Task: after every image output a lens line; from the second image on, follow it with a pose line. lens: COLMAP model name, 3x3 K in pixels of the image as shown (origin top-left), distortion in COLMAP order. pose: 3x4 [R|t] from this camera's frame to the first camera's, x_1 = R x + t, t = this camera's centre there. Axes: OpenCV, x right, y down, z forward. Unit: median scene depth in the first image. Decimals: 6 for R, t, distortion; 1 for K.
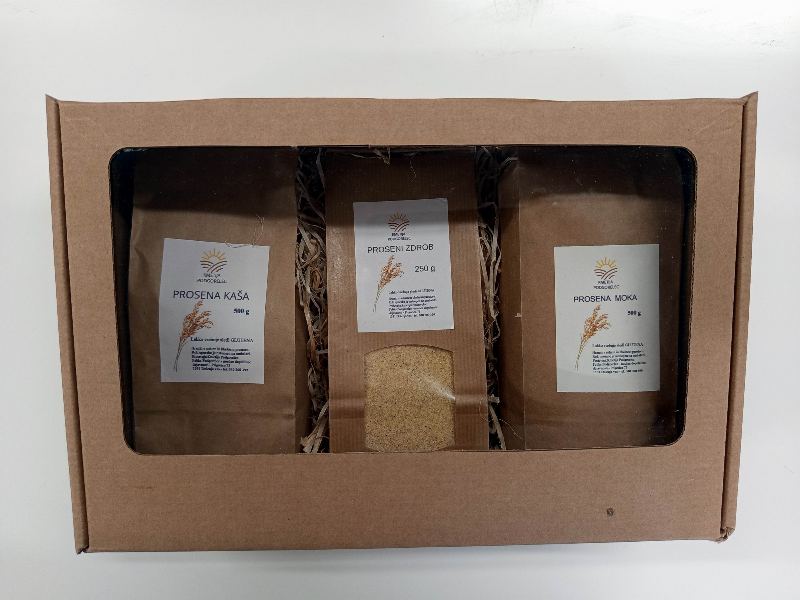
lens RADIAL K [[621.4, 0, 406.9], [0, 621.4, 295.7], [0, 0, 1]] dist [-0.068978, -0.003490]
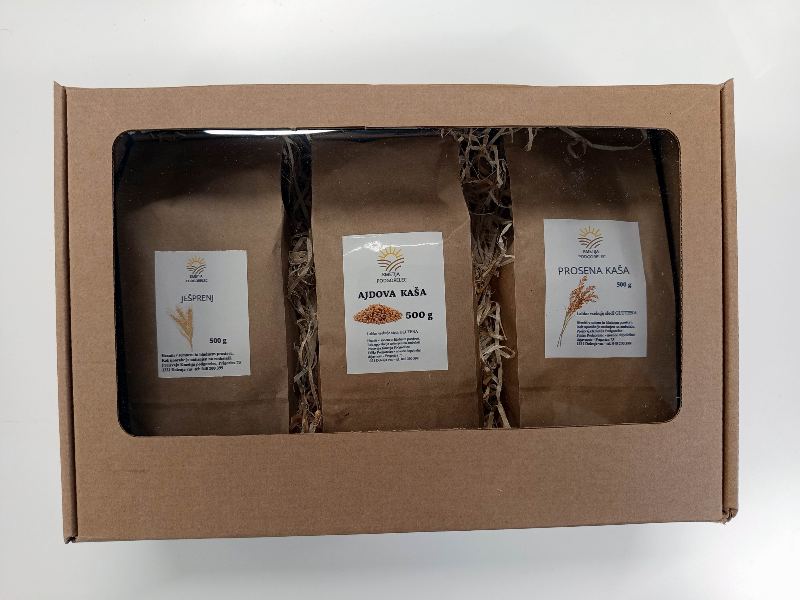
lens RADIAL K [[621.4, 0, 406.9], [0, 621.4, 295.7], [0, 0, 1]] dist [-0.068978, -0.003490]
pose [[0.999793, -0.009864, 0.017796, -0.012515], [0.011489, 0.995537, -0.093668, 0.132063], [-0.016793, 0.093853, 0.995444, -0.008572]]
